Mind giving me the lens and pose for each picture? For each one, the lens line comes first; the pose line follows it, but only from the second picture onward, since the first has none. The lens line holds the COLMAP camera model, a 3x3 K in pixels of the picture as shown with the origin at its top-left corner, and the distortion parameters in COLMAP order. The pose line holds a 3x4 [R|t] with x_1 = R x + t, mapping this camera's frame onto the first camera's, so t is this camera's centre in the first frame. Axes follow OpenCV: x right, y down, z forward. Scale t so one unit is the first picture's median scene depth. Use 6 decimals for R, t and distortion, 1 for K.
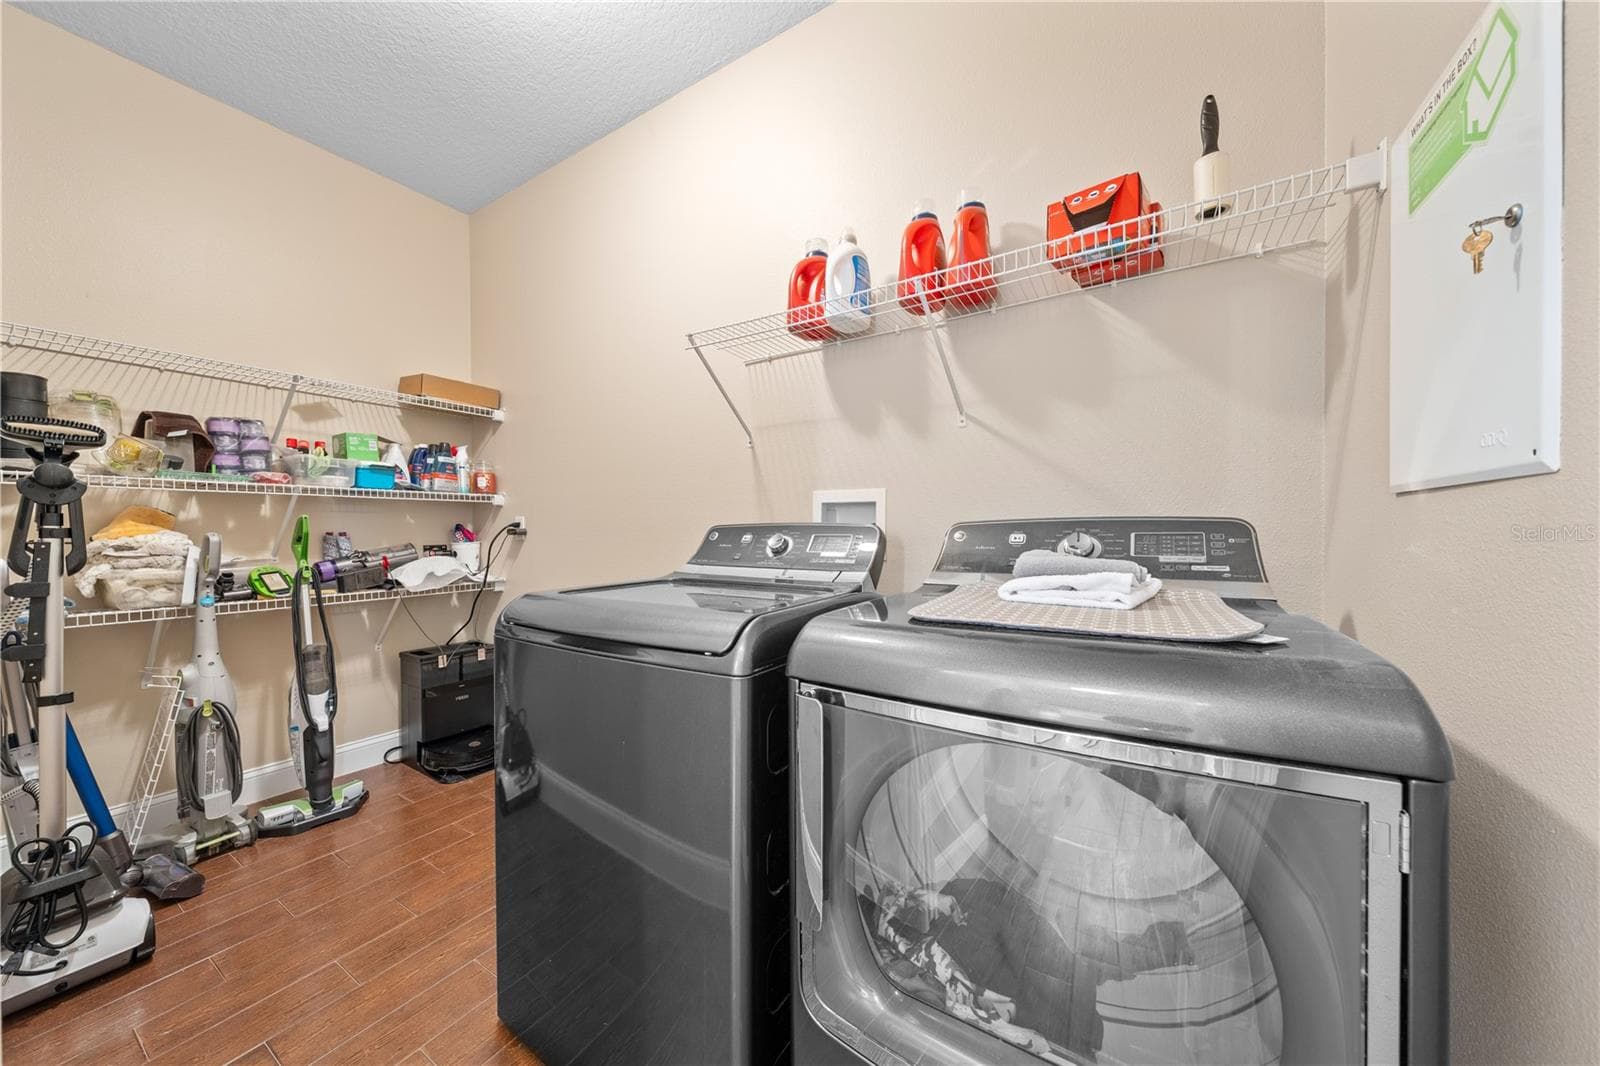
lens RADIAL K [[544.8, 0, 806.2], [0, 544.8, 532.3], [0, 0, 1]] dist [-0.000763, -0.000018]
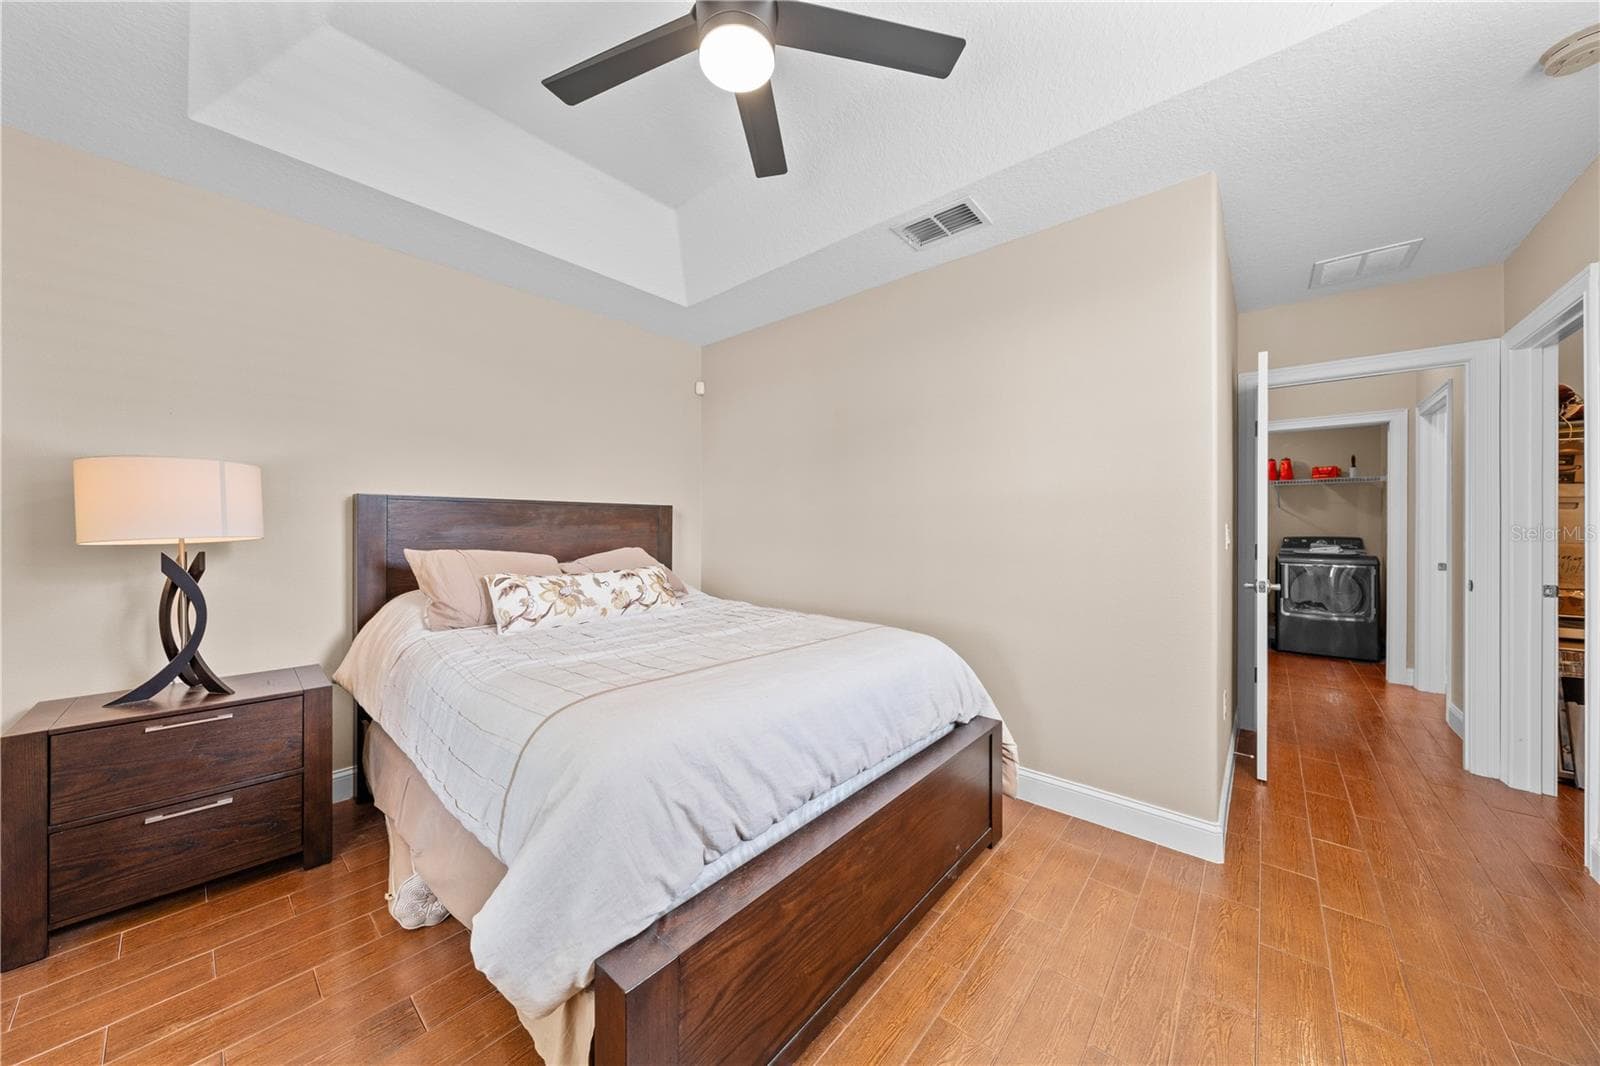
lens RADIAL K [[544.8, 0, 806.2], [0, 544.8, 532.3], [0, 0, 1]] dist [-0.000763, -0.000018]
pose [[0.987991, 0.003122, -0.154481, -3.576652], [-0.003449, 0.999992, -0.001850, -0.046800], [0.154474, 0.002360, 0.987994, -4.888760]]
